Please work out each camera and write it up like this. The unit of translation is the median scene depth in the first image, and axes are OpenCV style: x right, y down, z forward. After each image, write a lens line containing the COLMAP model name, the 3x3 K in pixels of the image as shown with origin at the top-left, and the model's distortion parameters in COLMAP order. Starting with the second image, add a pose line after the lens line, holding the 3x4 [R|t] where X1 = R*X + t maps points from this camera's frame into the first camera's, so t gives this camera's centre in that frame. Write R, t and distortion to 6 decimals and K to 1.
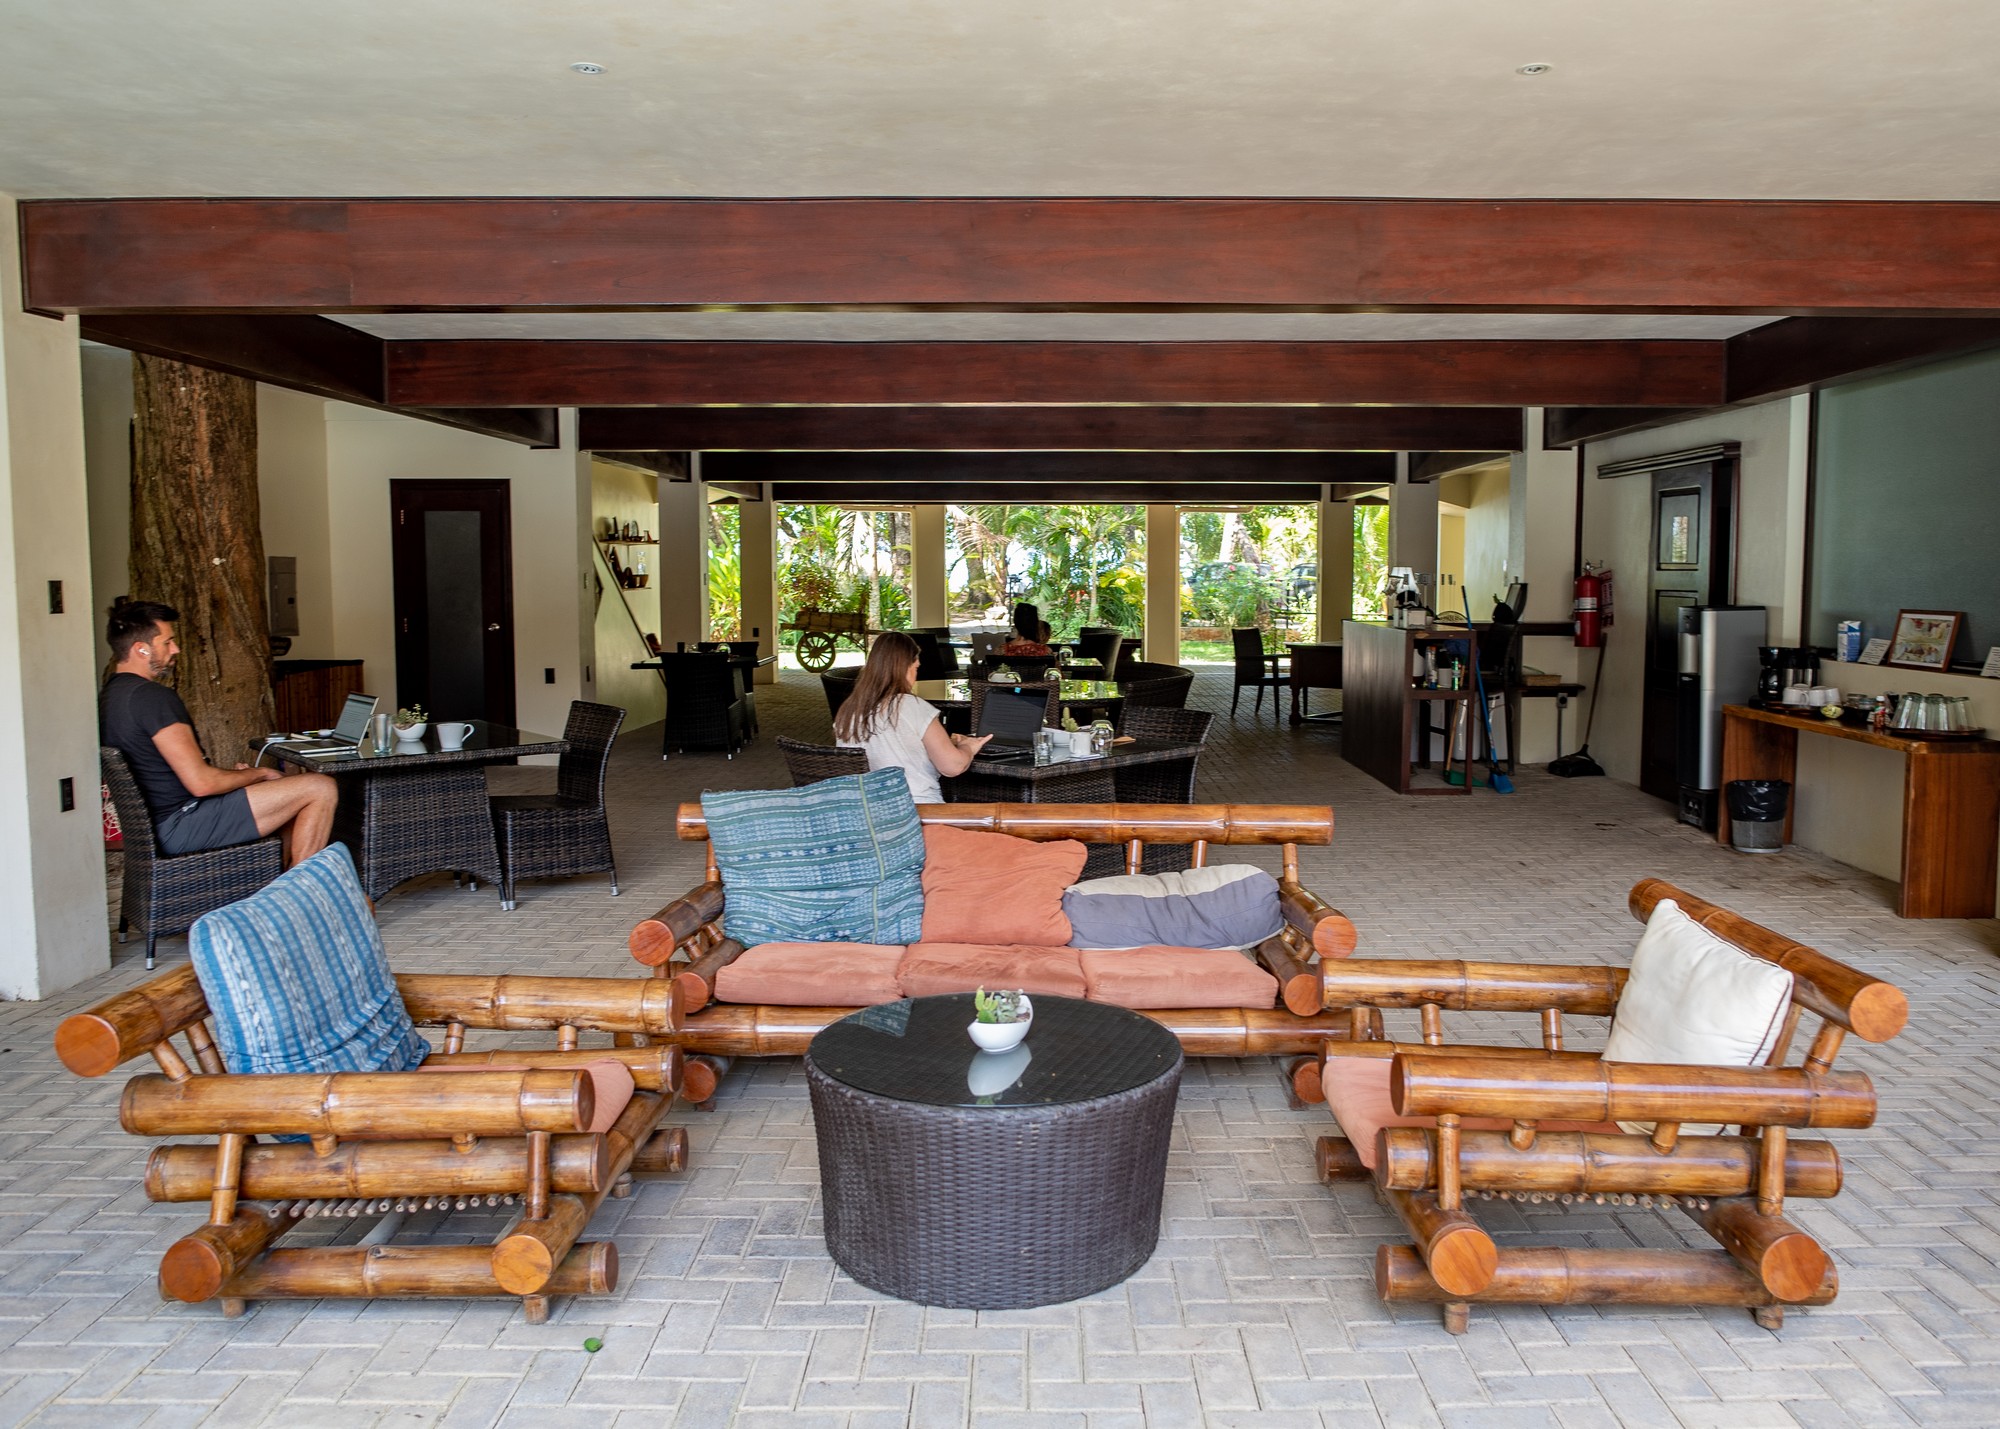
lens RADIAL K [[1459.8, 0, 1007.2], [0, 1459.8, 714.6], [0, 0, 1]] dist [-0.013619, -0.001149]
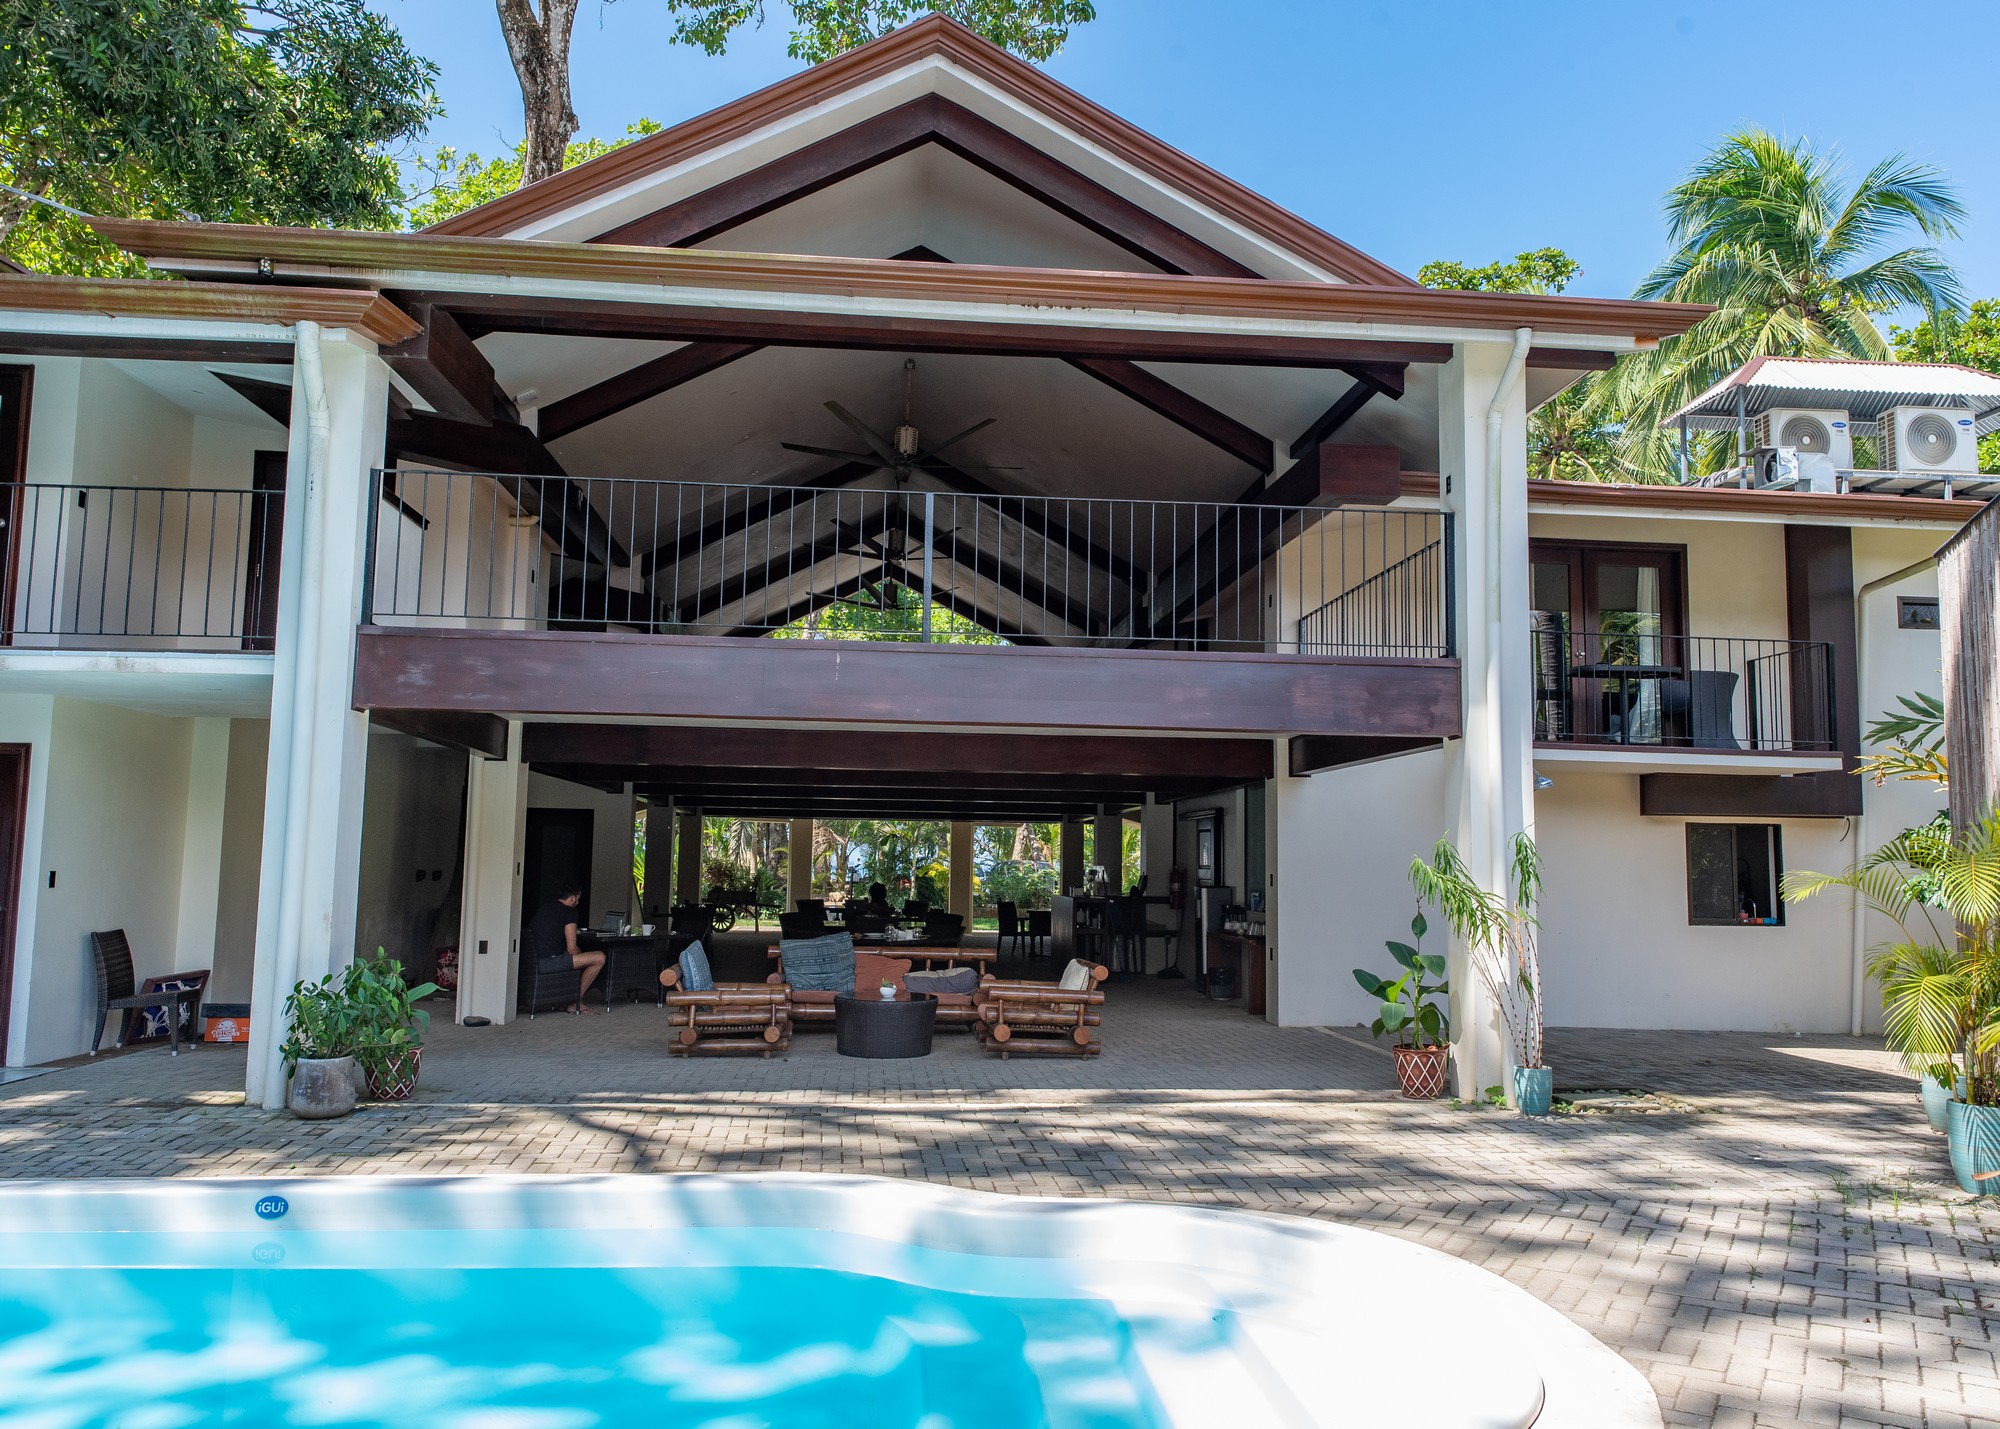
lens RADIAL K [[1459.8, 0, 1004.8], [0, 1459.8, 721.0], [0, 0, 1]] dist [-0.013619, -0.001149]
pose [[0.992522, 0.026596, 0.119132, -0.051585], [-0.002807, 0.980689, -0.195551, 0.081829], [-0.122033, 0.193755, 0.973431, -0.834162]]
